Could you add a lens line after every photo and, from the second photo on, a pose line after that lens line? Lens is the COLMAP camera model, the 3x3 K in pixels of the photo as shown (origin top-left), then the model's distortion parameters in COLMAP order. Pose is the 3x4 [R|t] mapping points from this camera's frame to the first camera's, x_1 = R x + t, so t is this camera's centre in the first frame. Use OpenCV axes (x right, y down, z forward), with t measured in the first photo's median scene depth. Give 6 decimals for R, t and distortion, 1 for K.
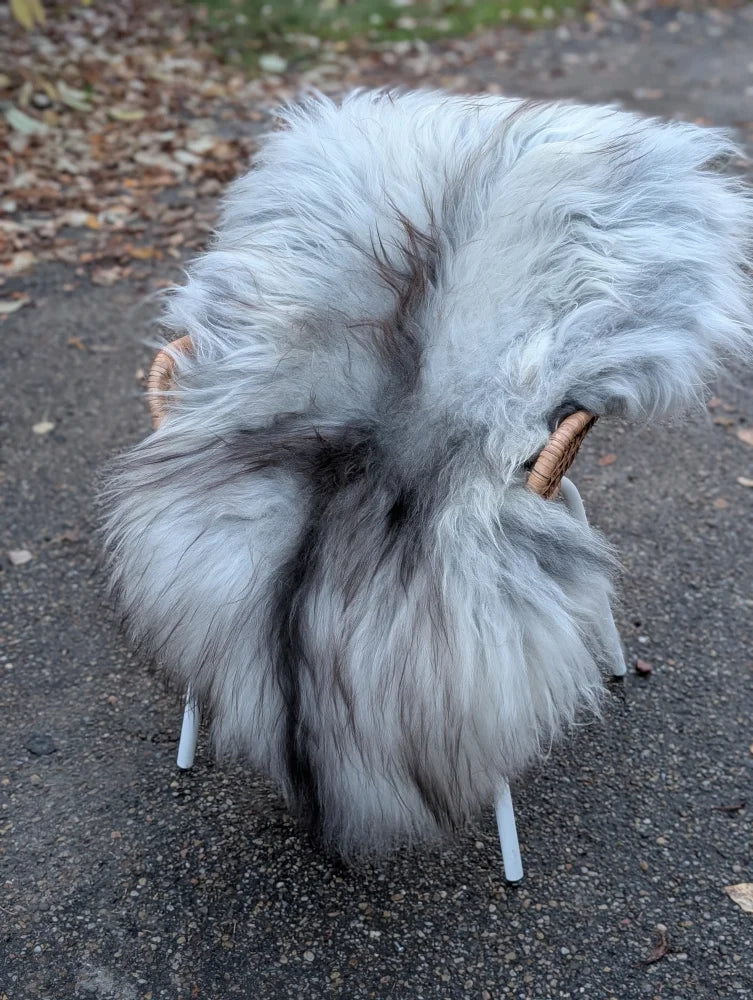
lens RADIAL K [[1443.1, 0, 382.1], [0, 1443.1, 491.5], [0, 0, 1]] dist [0.006173, 0.000000]
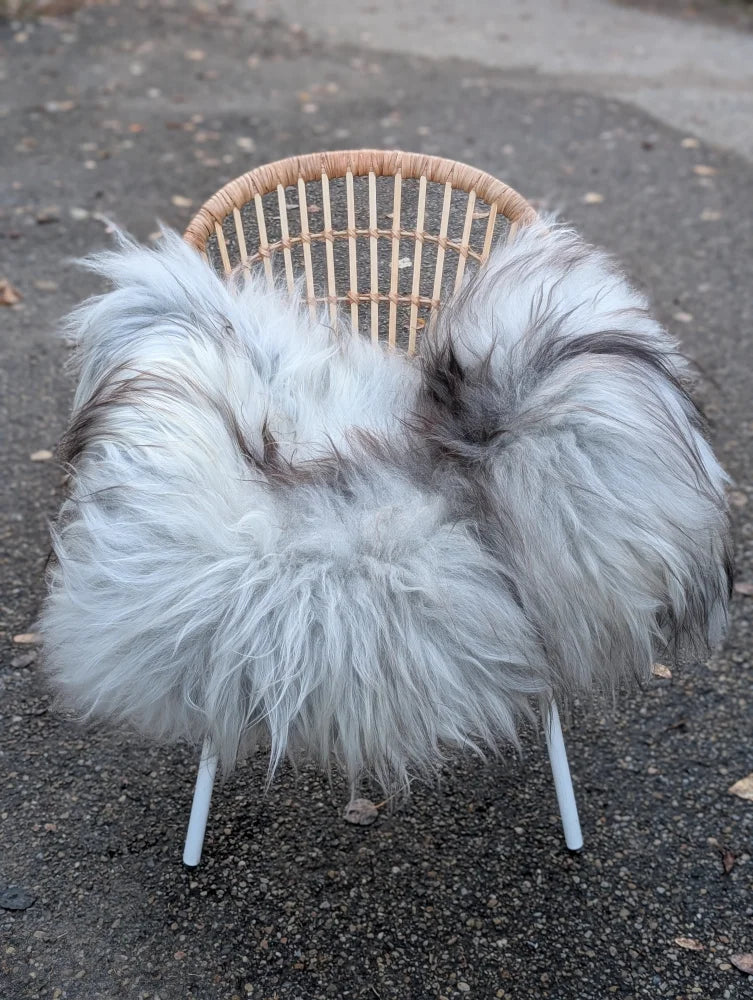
lens RADIAL K [[1443.1, 0, 392.6], [0, 1443.1, 504.8], [0, 0, 1]] dist [0.006173, 0.000000]
pose [[0.854989, -0.231064, 0.464332, -0.435109], [0.228106, 0.971566, 0.063459, -0.067224], [-0.465792, 0.051660, 0.883385, 0.118955]]
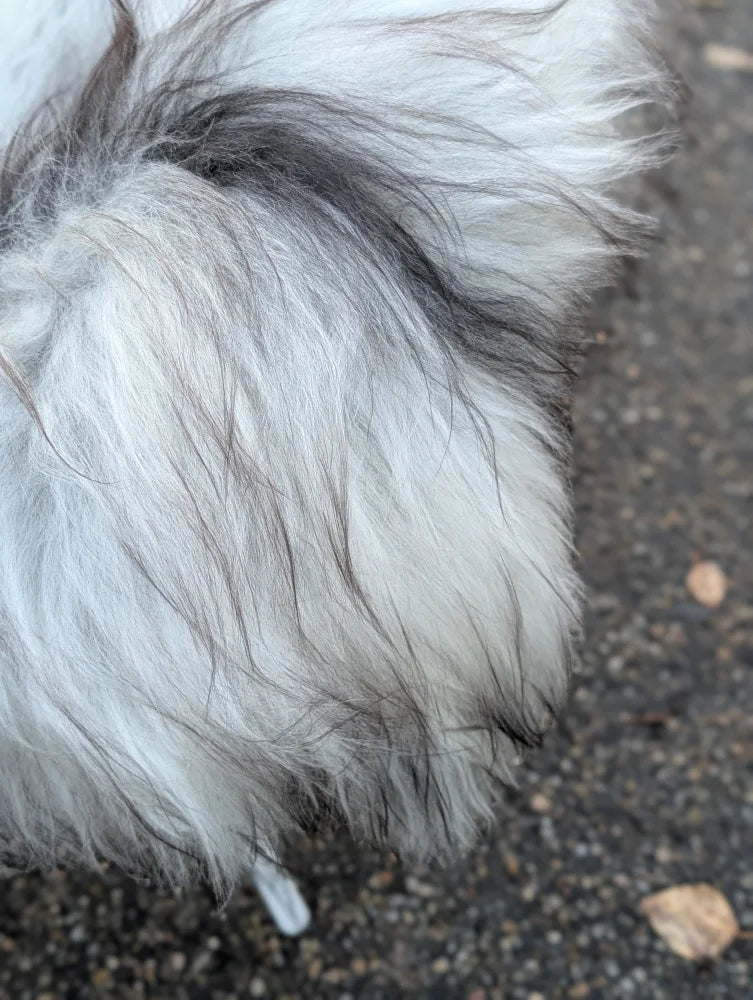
lens RADIAL K [[1443.1, 0, 377.4], [0, 1443.1, 495.3], [0, 0, 1]] dist [0.006173, 0.000000]
pose [[0.994984, -0.099654, 0.008705, 0.133600], [0.085810, 0.894995, 0.437745, -0.145223], [-0.051415, -0.434802, 0.899057, 0.517191]]
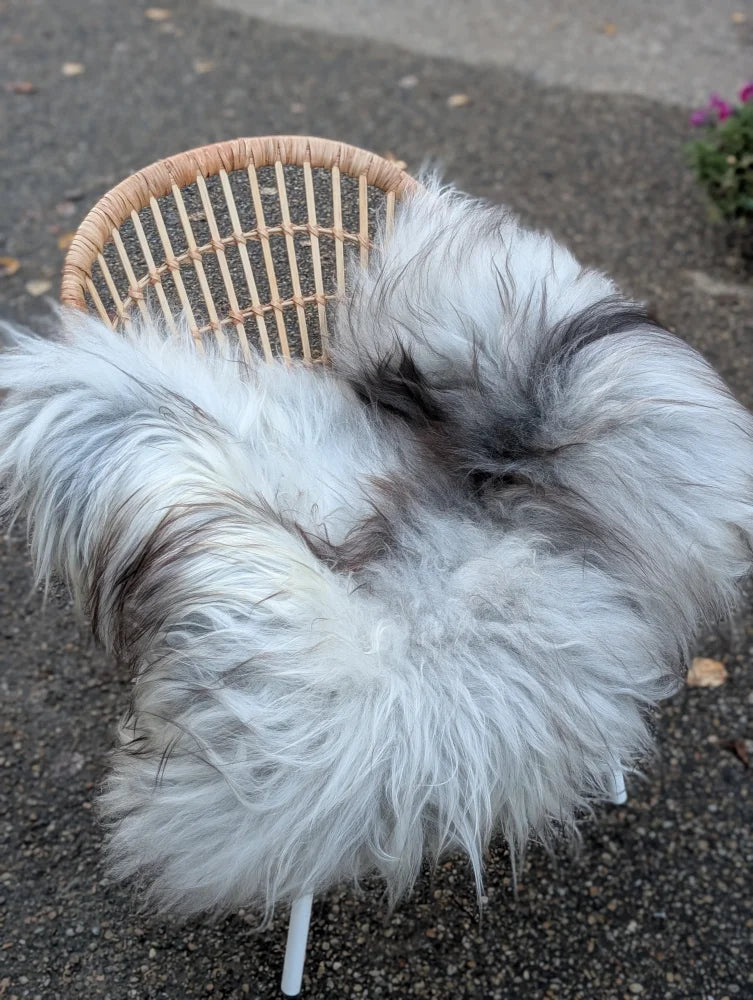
lens RADIAL K [[1443.1, 0, 395.5], [0, 1443.1, 497.2], [0, 0, 1]] dist [0.006173, 0.000000]
pose [[0.459926, -0.515857, 0.722745, -0.603433], [0.413828, 0.844667, 0.339535, -0.326683], [-0.785630, 0.142931, 0.601960, 0.450263]]
